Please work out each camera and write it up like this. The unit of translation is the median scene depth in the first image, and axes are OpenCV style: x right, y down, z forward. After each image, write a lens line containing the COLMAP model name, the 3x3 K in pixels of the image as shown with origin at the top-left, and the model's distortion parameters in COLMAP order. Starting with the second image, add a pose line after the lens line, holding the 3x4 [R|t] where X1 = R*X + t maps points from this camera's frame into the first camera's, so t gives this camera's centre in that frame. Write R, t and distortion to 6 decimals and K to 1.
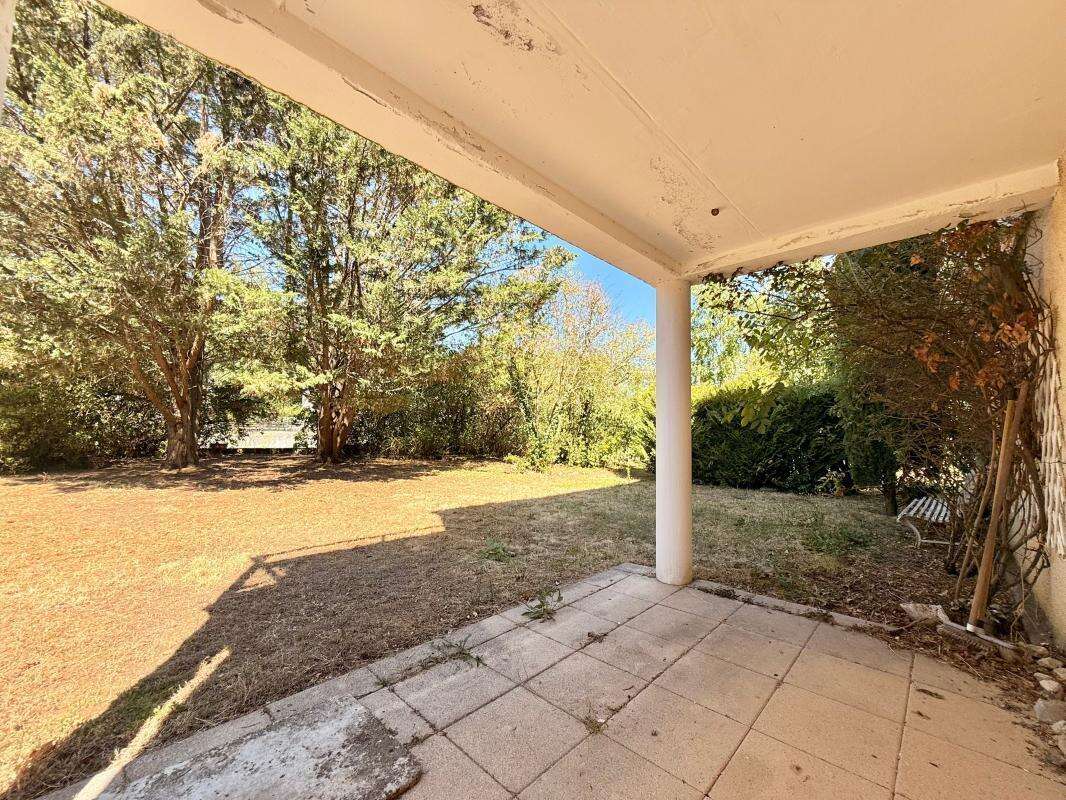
lens RADIAL K [[425.5, 0, 531.5], [0, 425.5, 400.4], [0, 0, 1]] dist [0.001927, 0.000379]
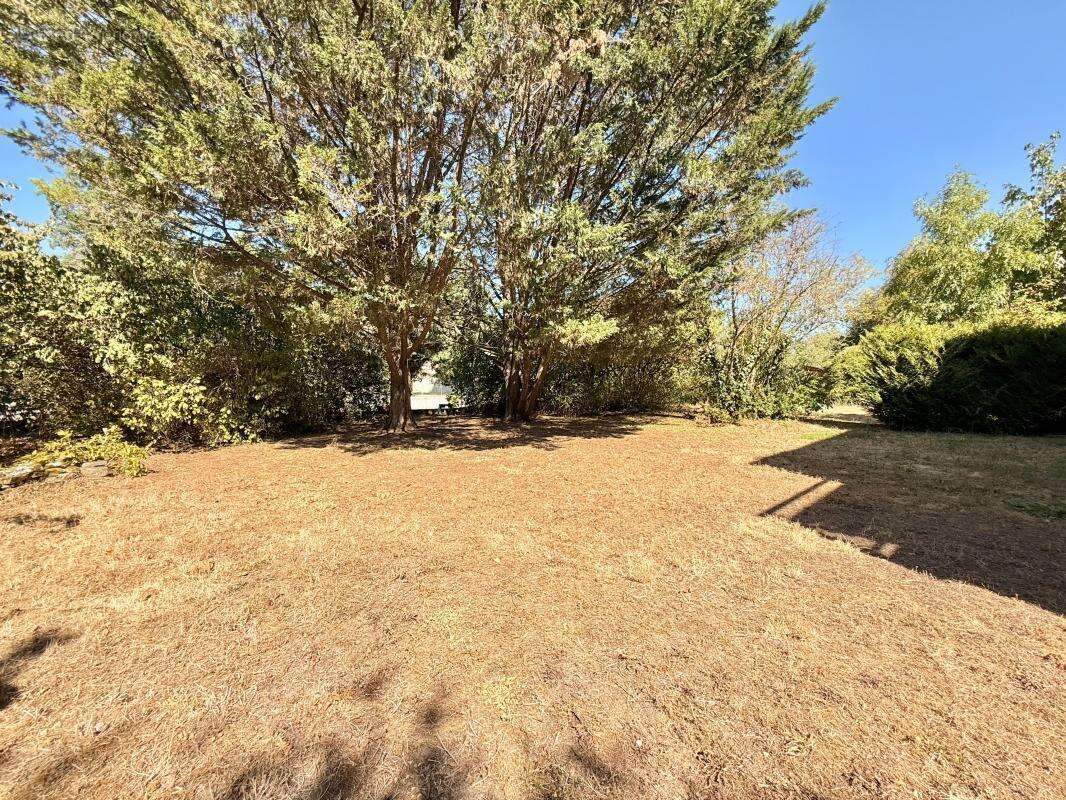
lens RADIAL K [[425.5, 0, 535.4], [0, 425.5, 398.2], [0, 0, 1]] dist [0.001927, 0.000379]
pose [[0.998052, -0.030240, -0.054563, -0.620270], [0.035121, 0.995247, 0.090825, 0.011927], [0.051557, -0.092564, 0.994371, 0.060874]]
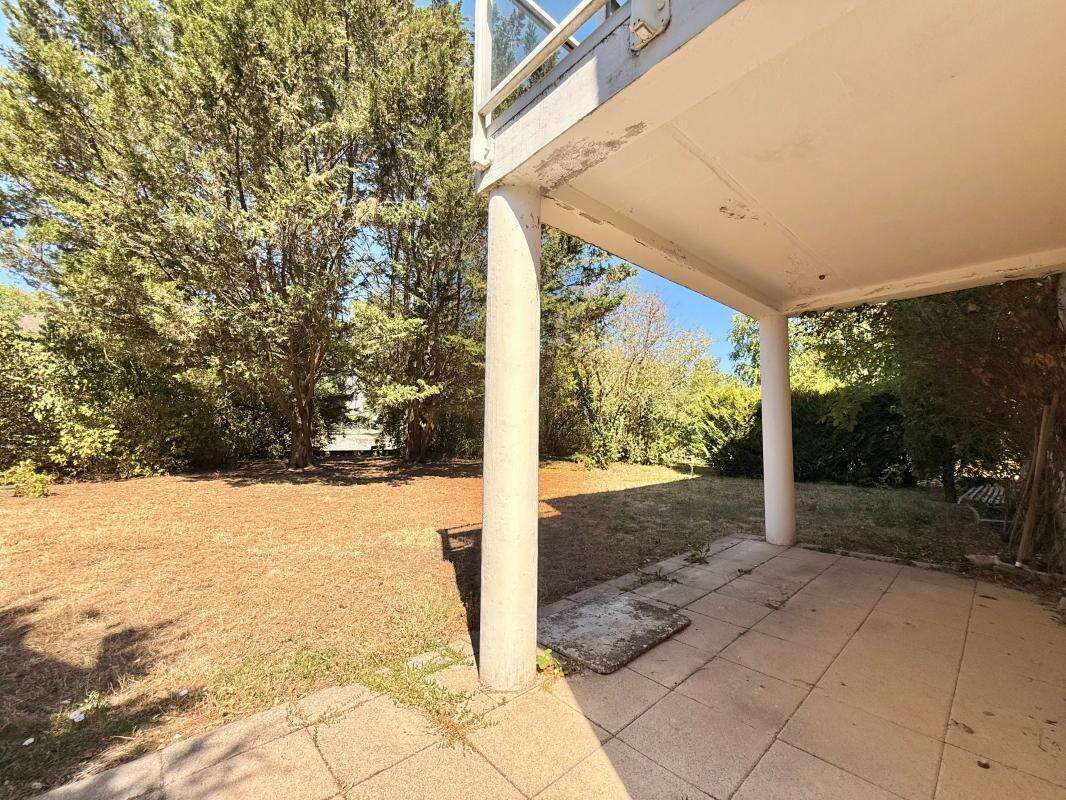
lens RADIAL K [[425.5, 0, 531.9], [0, 425.5, 400.3], [0, 0, 1]] dist [0.001927, 0.000379]
pose [[0.997718, -0.018152, -0.065029, -0.154163], [0.017994, 0.999834, -0.003017, -0.013799], [0.065073, 0.001840, 0.997879, -0.166488]]
